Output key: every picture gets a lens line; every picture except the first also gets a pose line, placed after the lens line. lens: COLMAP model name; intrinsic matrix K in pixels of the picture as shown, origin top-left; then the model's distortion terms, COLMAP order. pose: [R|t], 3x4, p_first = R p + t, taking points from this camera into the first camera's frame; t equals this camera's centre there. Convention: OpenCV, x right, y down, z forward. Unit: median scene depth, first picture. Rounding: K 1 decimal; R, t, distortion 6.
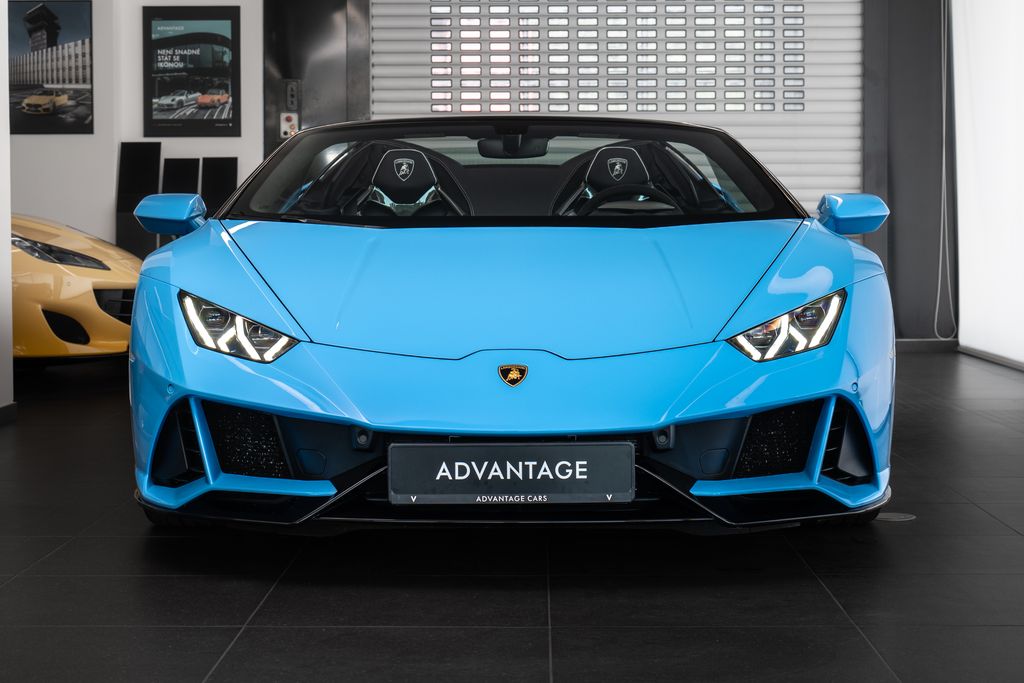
lens RADIAL K [[1913.2, 0, 512.0], [0, 1913.2, 341.5], [0, 0, 1]] dist [0.023444, -0.076310]
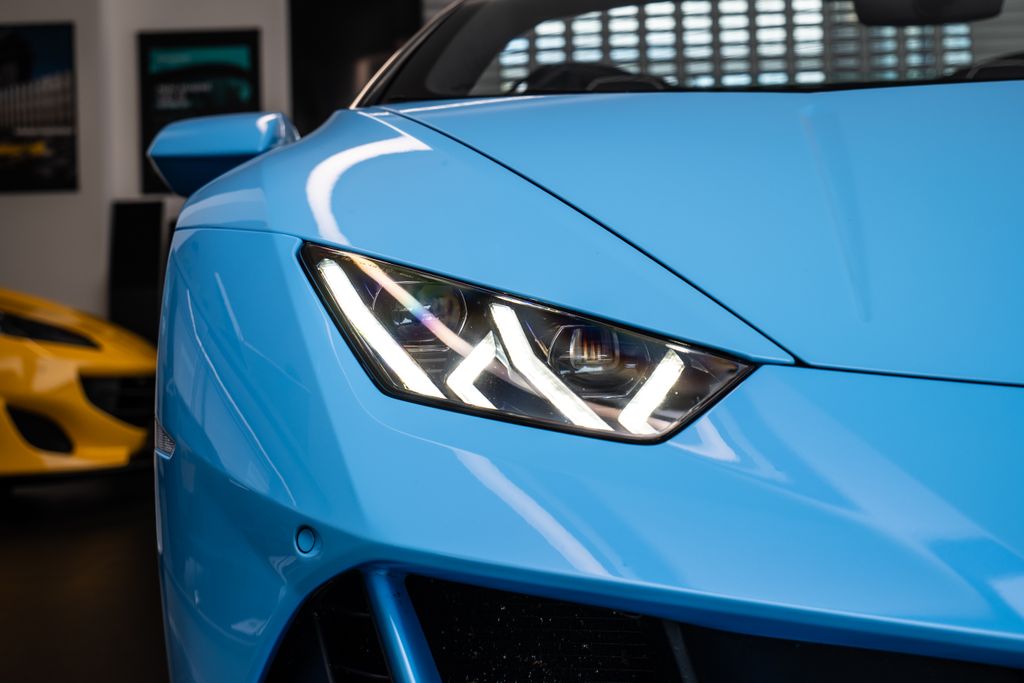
lens RADIAL K [[1913.2, 0, 512.0], [0, 1913.2, 341.5], [0, 0, 1]] dist [0.023444, -0.076310]
pose [[0.999735, -0.022463, 0.005132, -0.143785], [0.022727, 0.997992, -0.059122, 0.012342], [-0.003794, 0.059223, 0.998238, 0.685811]]
